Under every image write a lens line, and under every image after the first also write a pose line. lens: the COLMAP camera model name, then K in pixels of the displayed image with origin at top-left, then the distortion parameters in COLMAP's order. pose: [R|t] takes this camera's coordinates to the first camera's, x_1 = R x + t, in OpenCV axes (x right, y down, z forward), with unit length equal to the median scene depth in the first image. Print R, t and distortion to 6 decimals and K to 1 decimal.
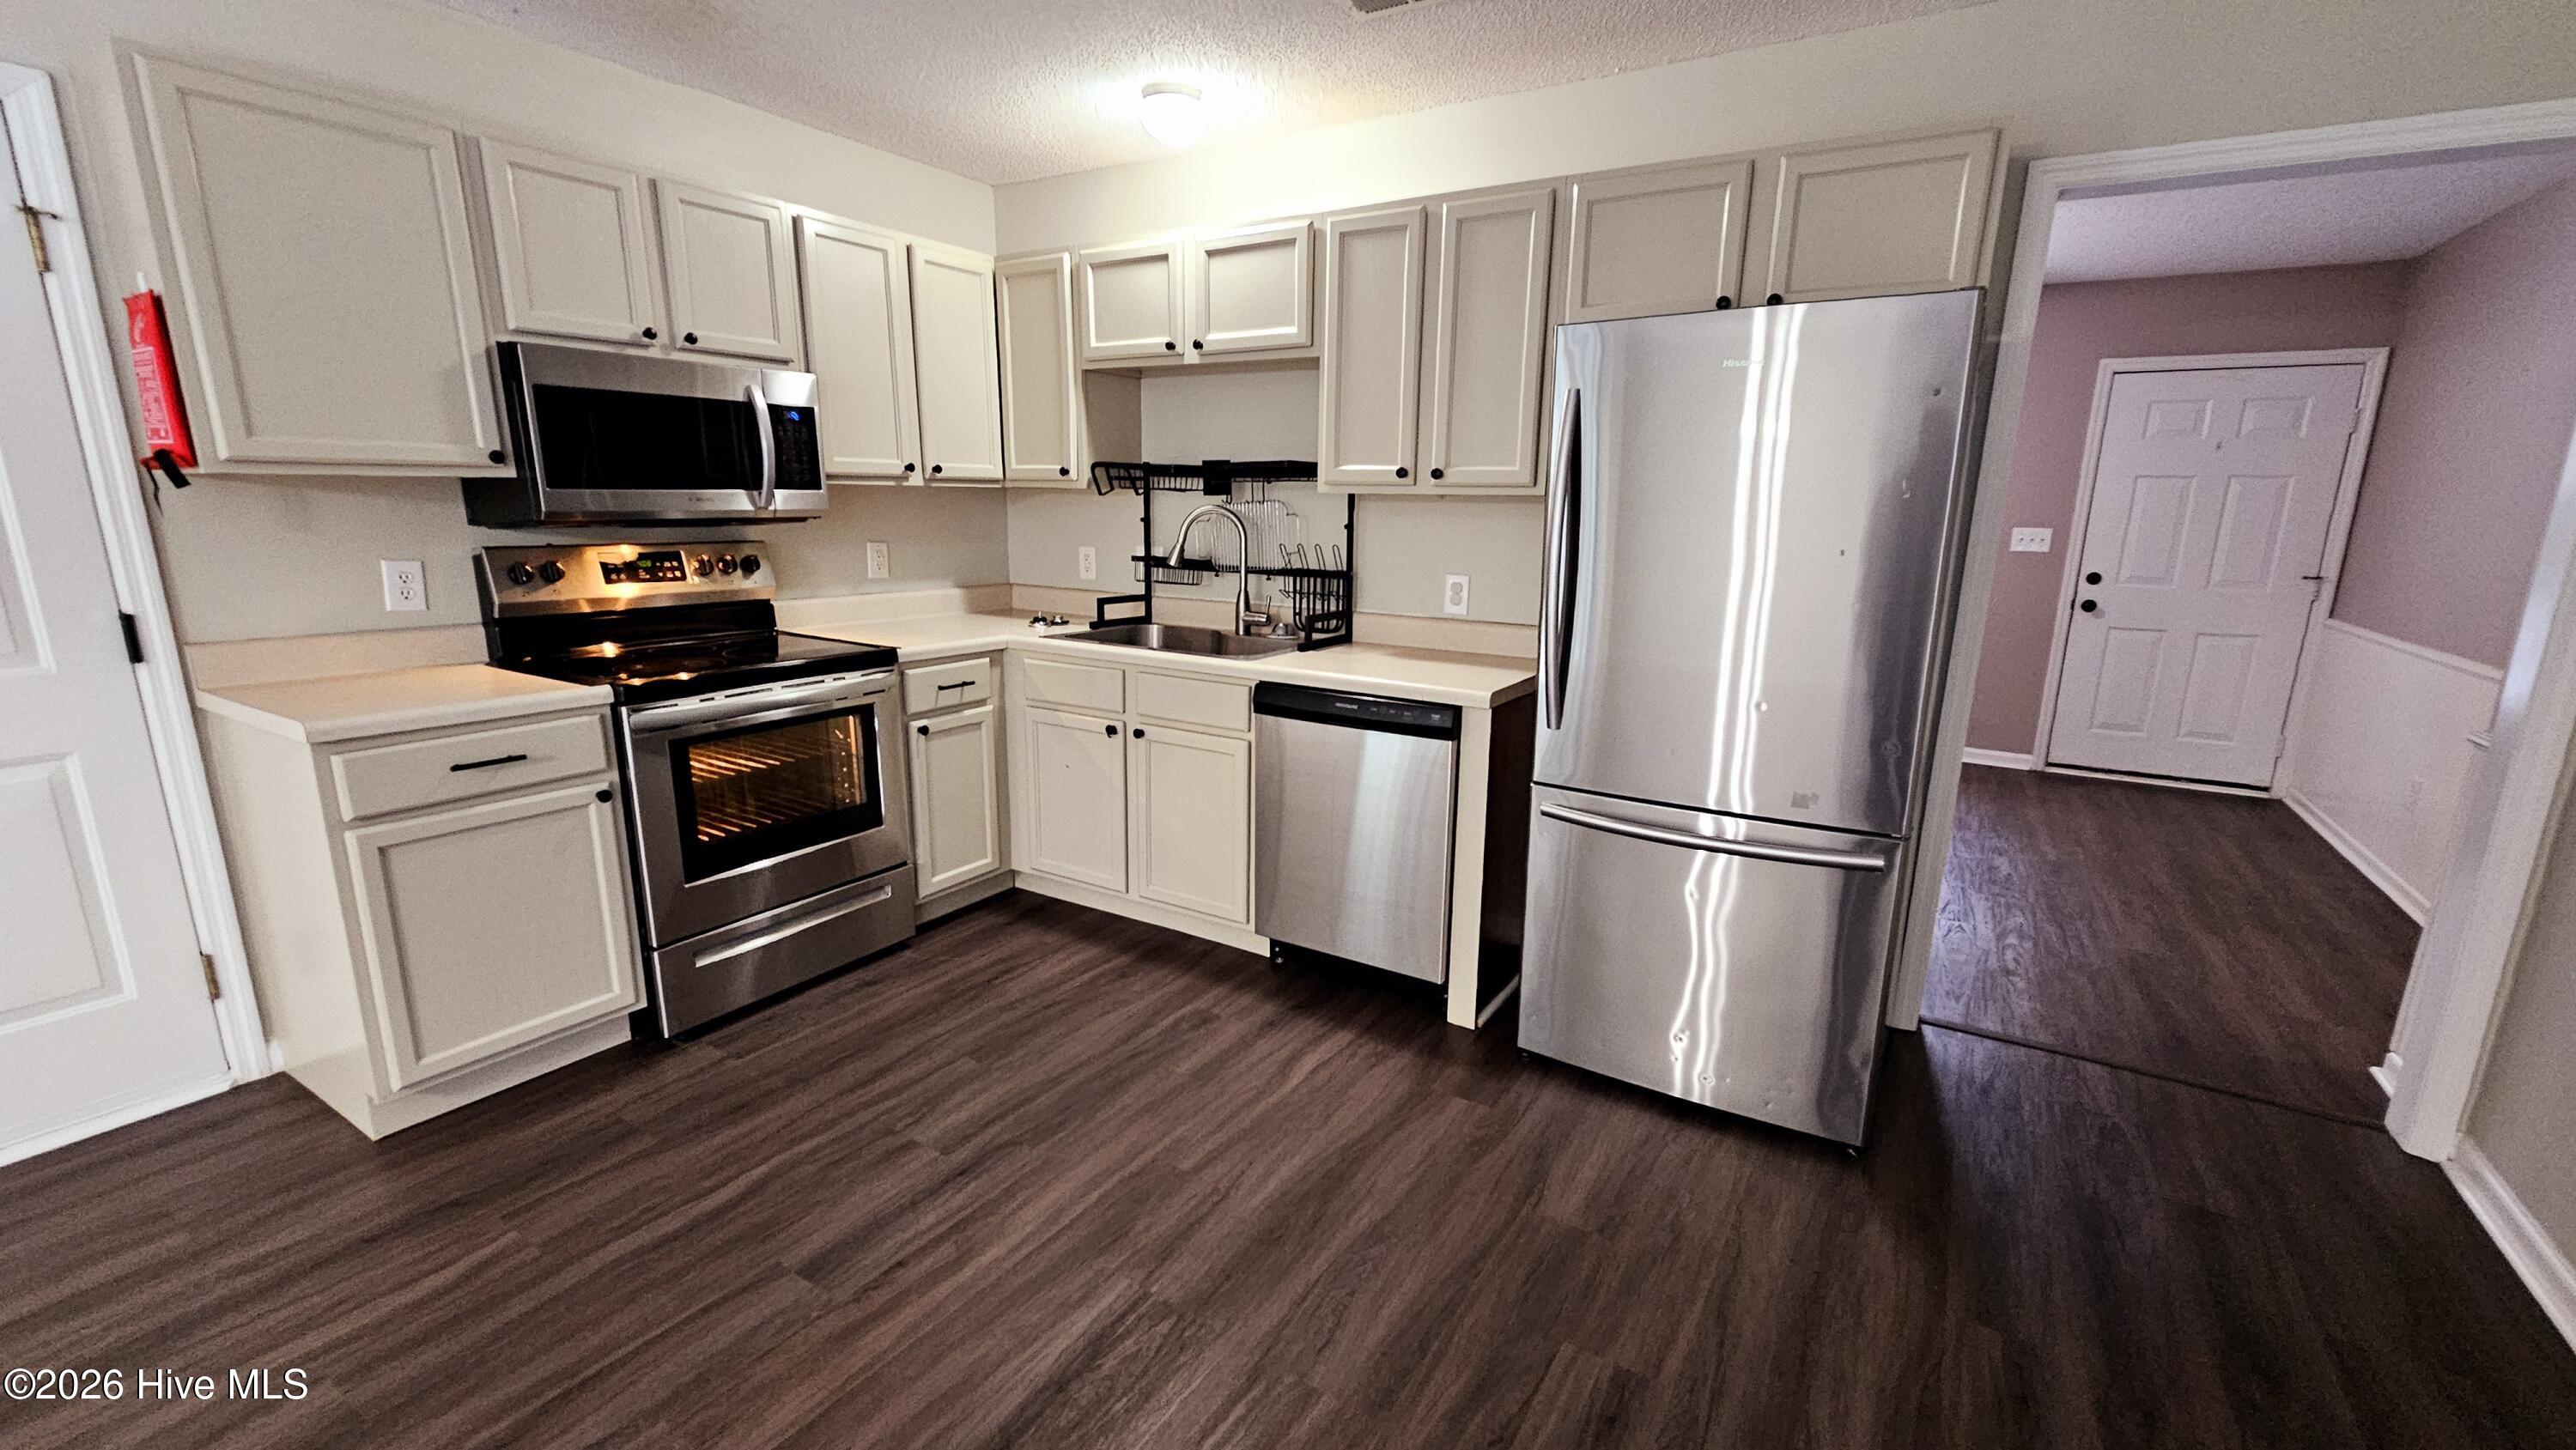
lens RADIAL K [[1050.2, 0, 1290.6], [0, 1050.2, 728.0], [0, 0, 1]] dist [-0.000934, -0.000081]
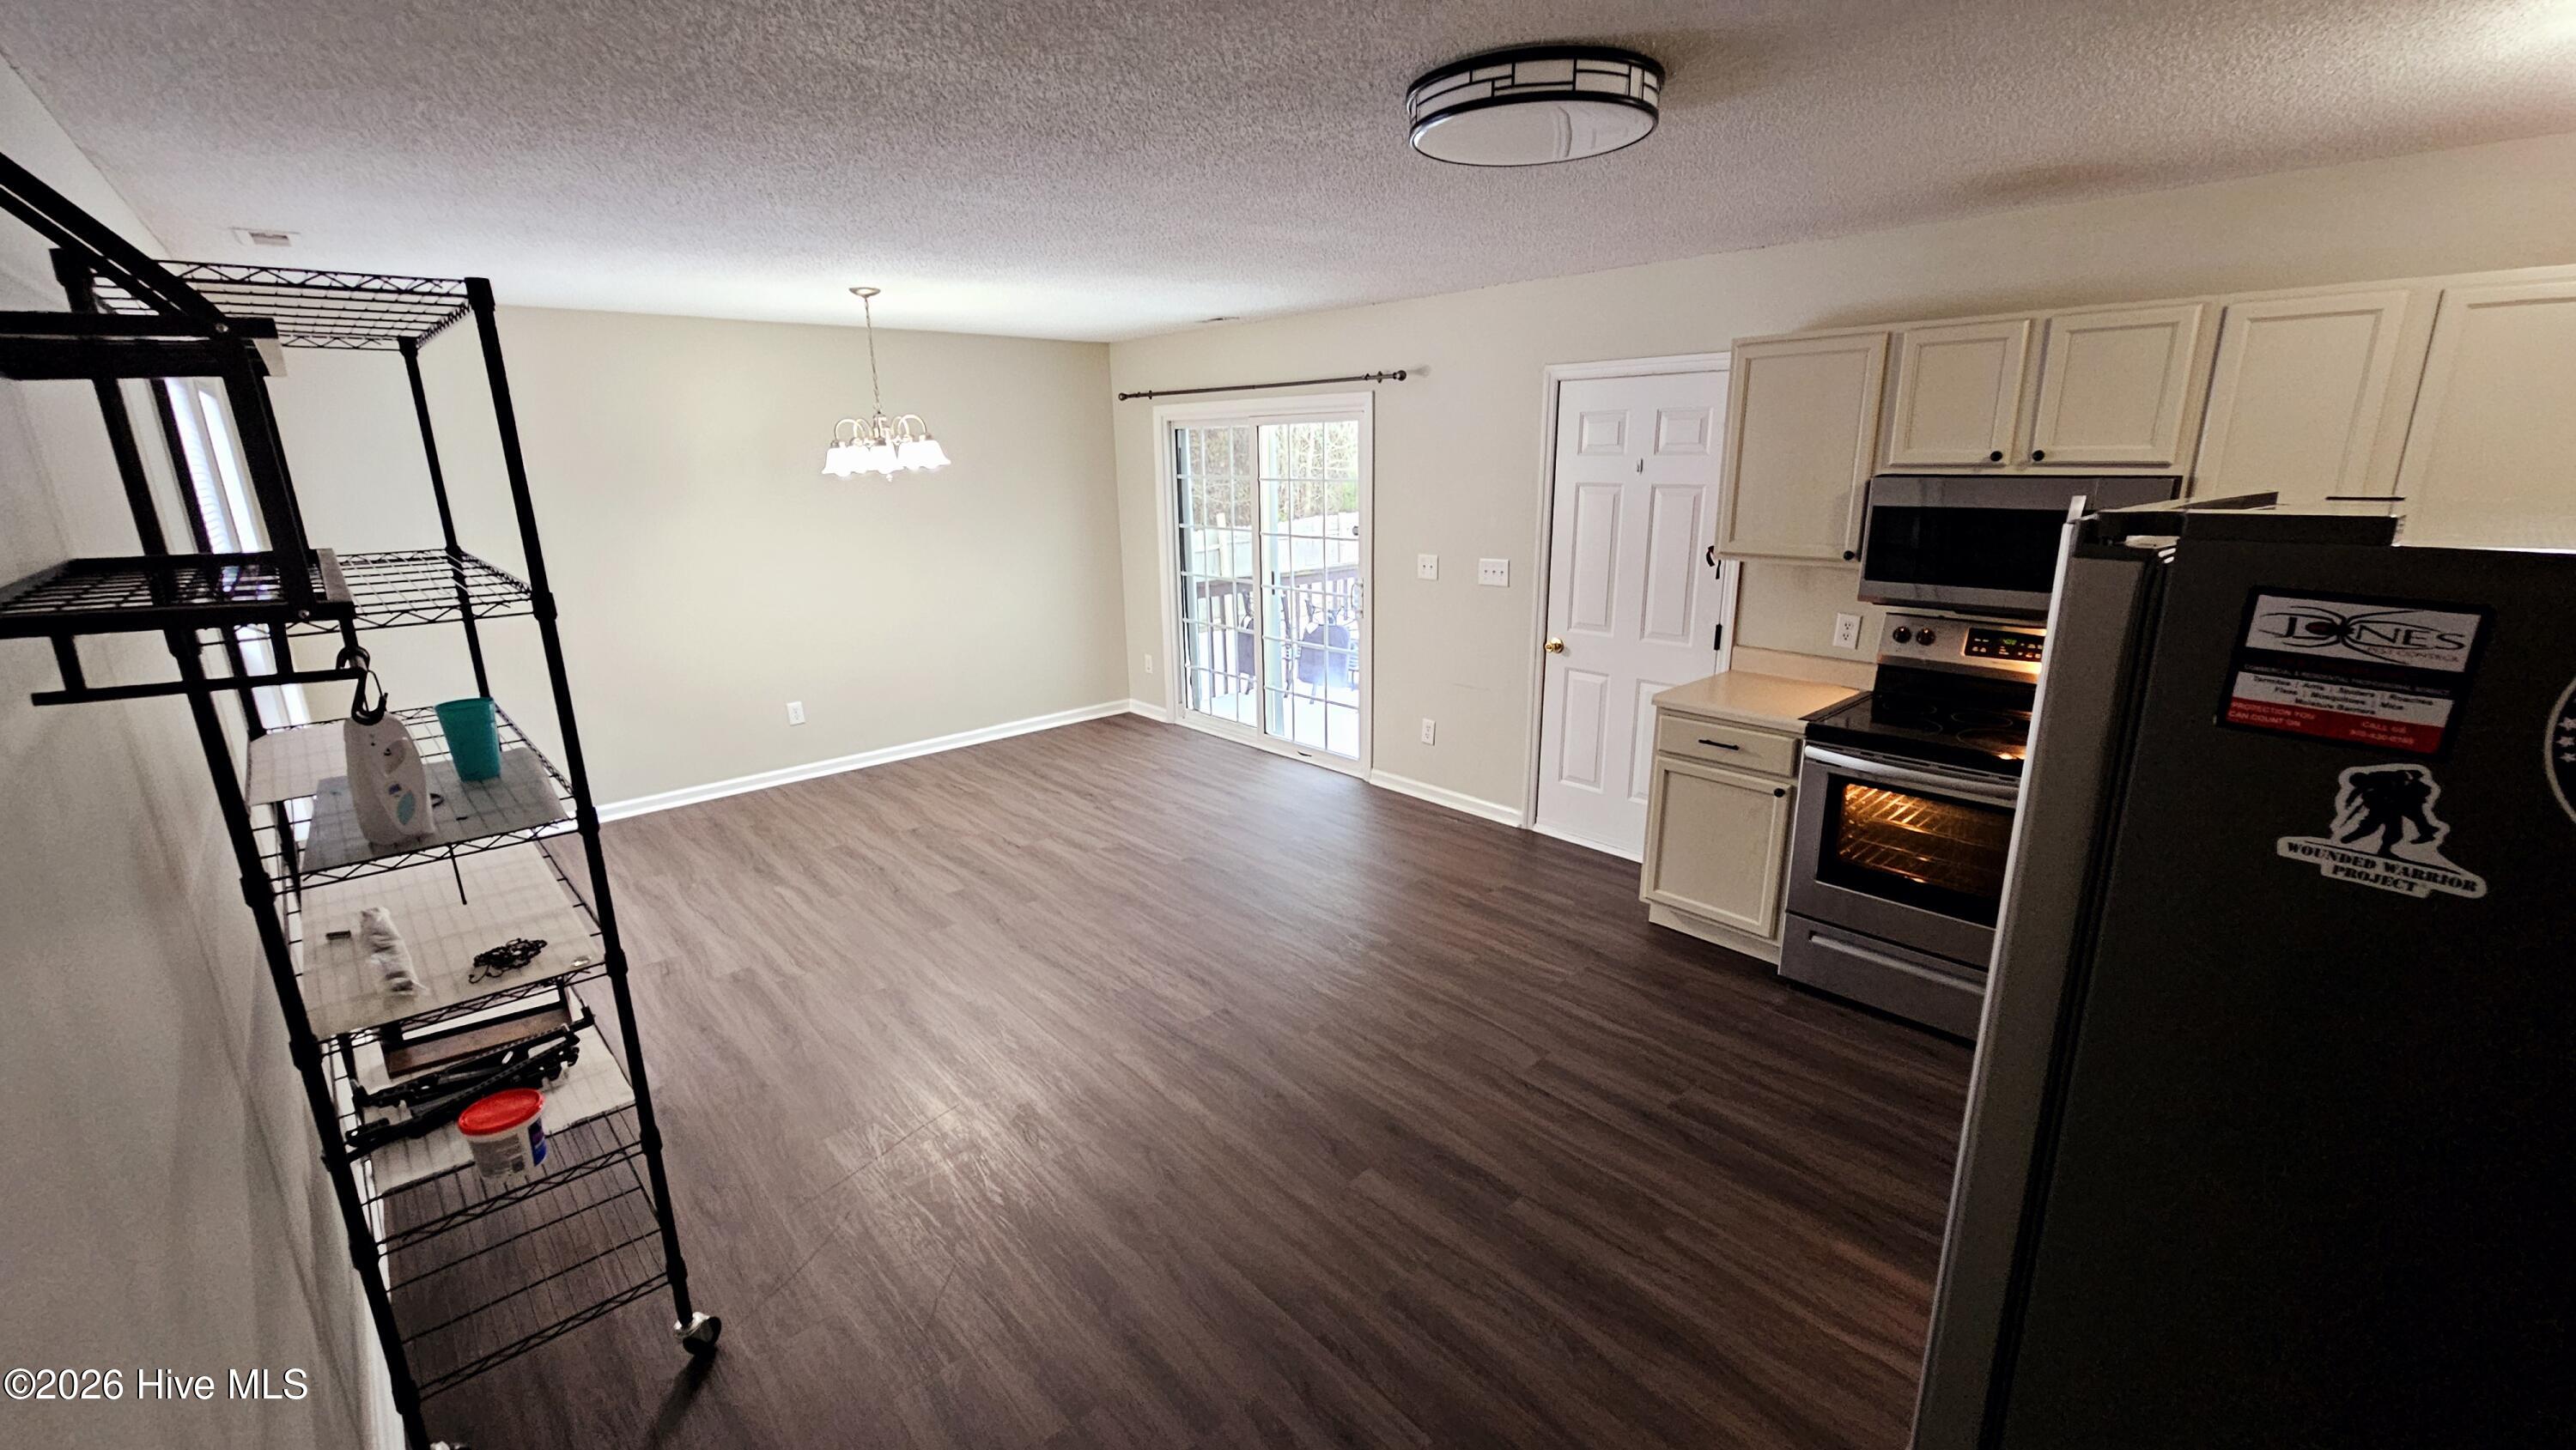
lens RADIAL K [[1050.2, 0, 1290.6], [0, 1050.2, 728.0], [0, 0, 1]] dist [-0.000934, -0.000081]
pose [[-0.271786, 0.234163, -0.933434, 0.858012], [-0.203671, 0.933979, 0.293602, -0.307764], [0.940559, 0.269910, -0.206151, 0.650376]]
